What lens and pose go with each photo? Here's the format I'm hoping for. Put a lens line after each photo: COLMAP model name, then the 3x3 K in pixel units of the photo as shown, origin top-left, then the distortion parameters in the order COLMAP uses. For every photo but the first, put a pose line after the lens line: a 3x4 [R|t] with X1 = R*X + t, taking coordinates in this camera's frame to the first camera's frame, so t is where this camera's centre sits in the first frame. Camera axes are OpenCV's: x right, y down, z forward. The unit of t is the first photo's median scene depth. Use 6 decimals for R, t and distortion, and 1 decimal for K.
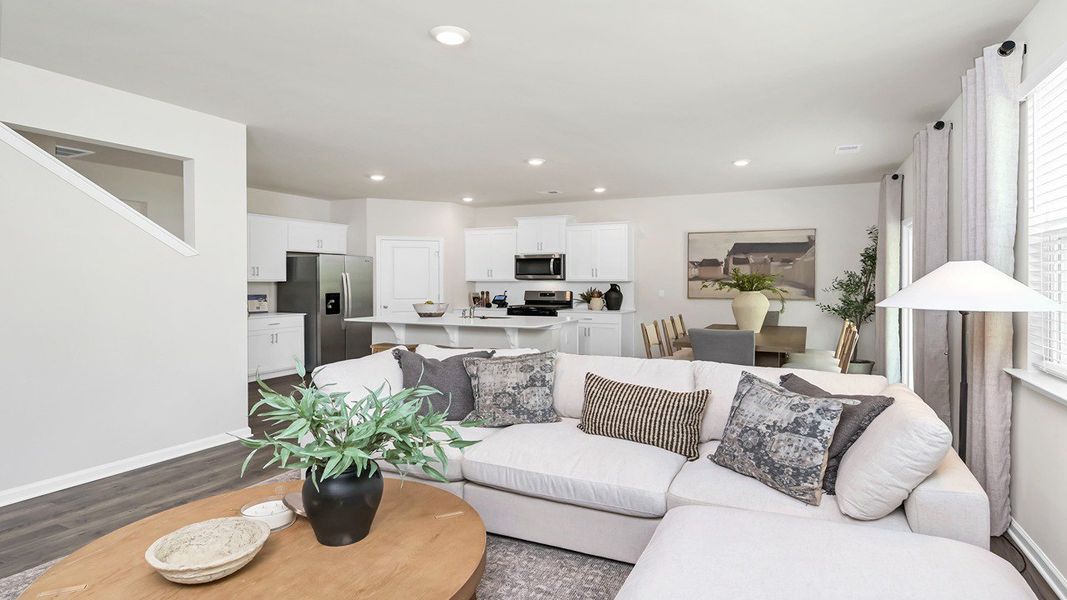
lens RADIAL K [[573.1, 0, 535.8], [0, 573.1, 275.9], [0, 0, 1]] dist [-0.025911, 0.000010]
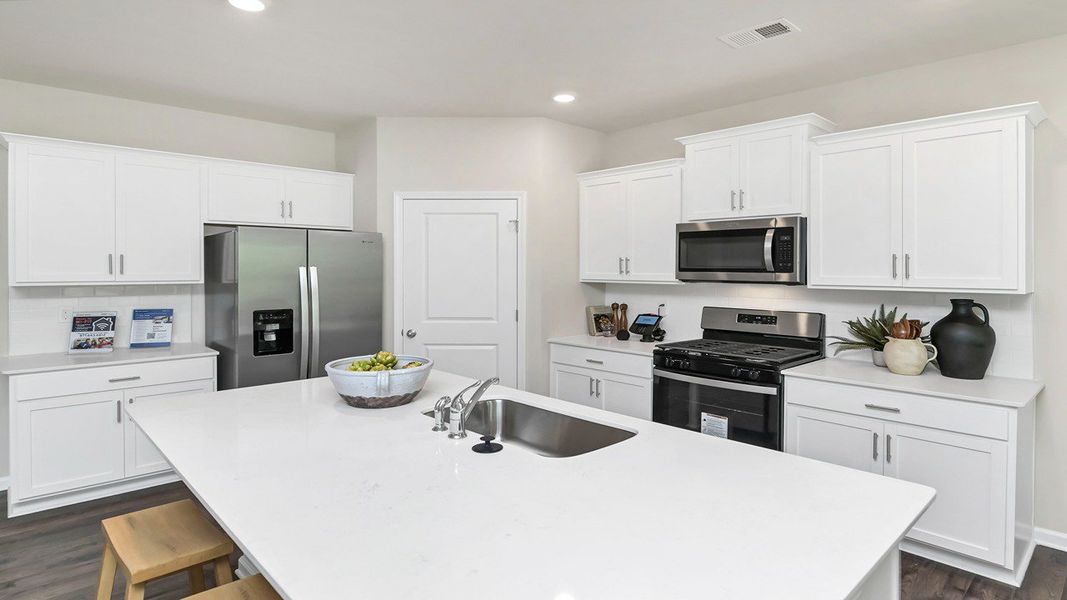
lens RADIAL K [[573.1, 0, 535.8], [0, 573.1, 275.9], [0, 0, 1]] dist [-0.025911, 0.000010]
pose [[0.931913, 0.005849, -0.362634, 0.021272], [0.002809, 0.999724, 0.023343, -0.008045], [0.362670, -0.022772, 0.931639, 0.577742]]
